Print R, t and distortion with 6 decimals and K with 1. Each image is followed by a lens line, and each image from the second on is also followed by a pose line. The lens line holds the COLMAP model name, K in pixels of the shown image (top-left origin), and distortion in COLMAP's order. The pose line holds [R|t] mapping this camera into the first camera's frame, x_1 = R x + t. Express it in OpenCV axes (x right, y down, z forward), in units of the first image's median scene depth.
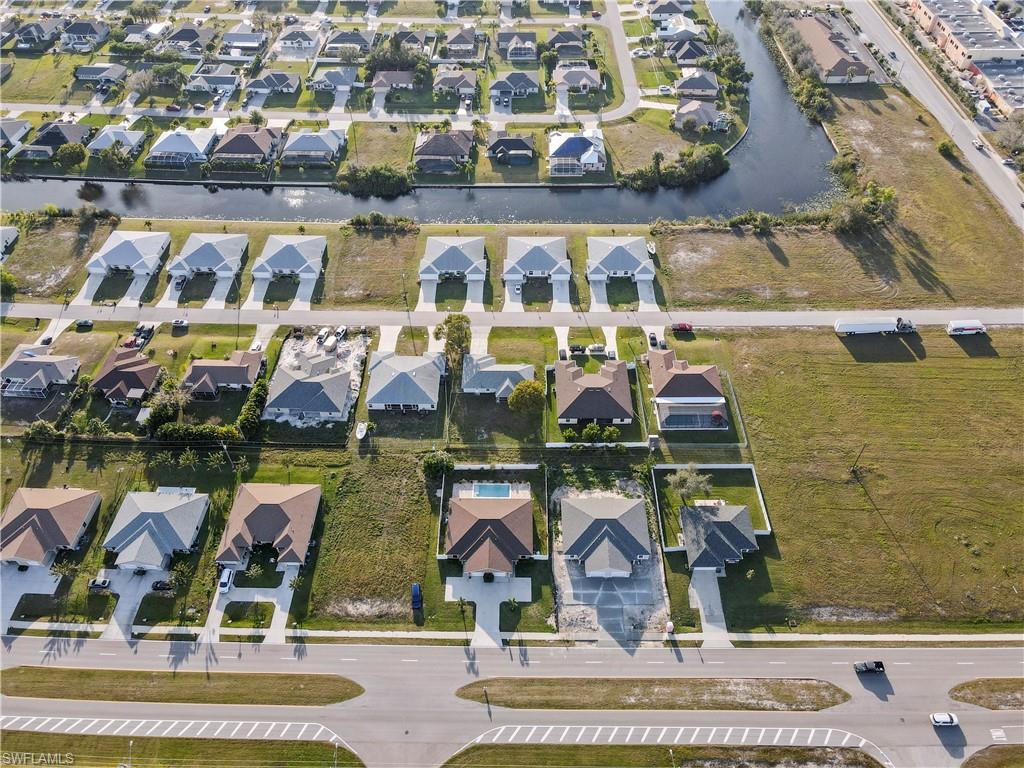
lens RADIAL K [[755.8, 0, 510.1], [0, 755.8, 378.1], [0, 0, 1]] dist [0.007934, 0.005659]
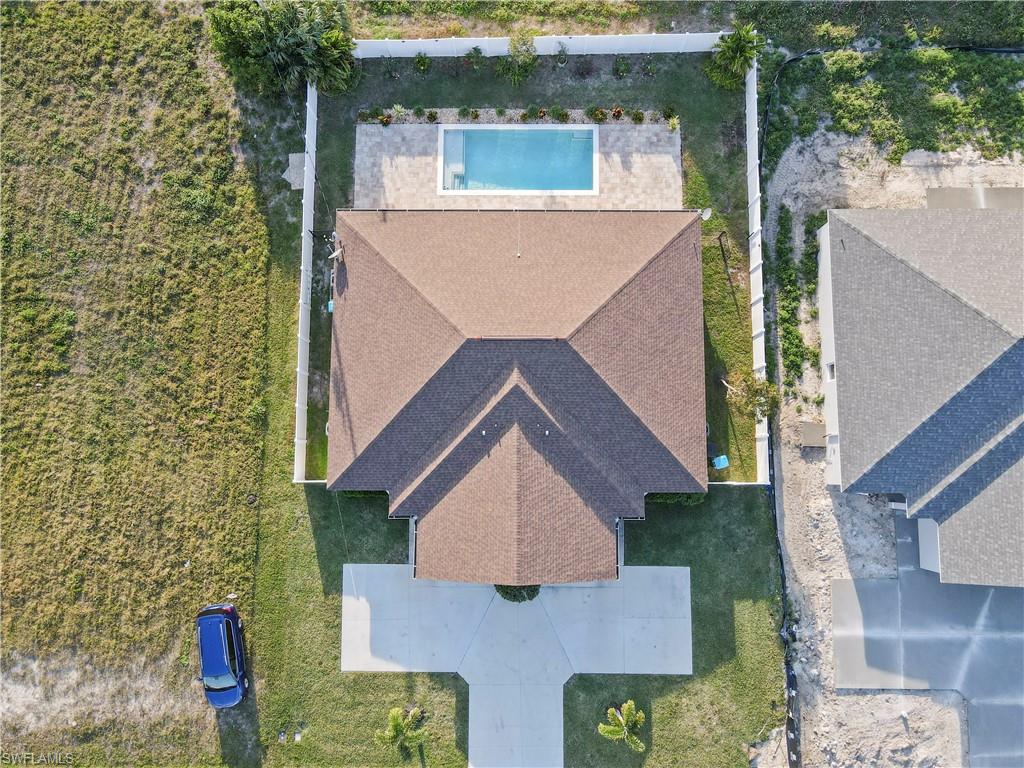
lens RADIAL K [[755.8, 0, 510.1], [0, 755.8, 378.1], [0, 0, 1]] dist [0.007934, 0.005659]
pose [[0.999973, -0.006519, -0.003262, -0.028698], [0.007188, 0.807081, 0.590397, 0.069523], [-0.001216, -0.590405, 0.807106, 0.830132]]
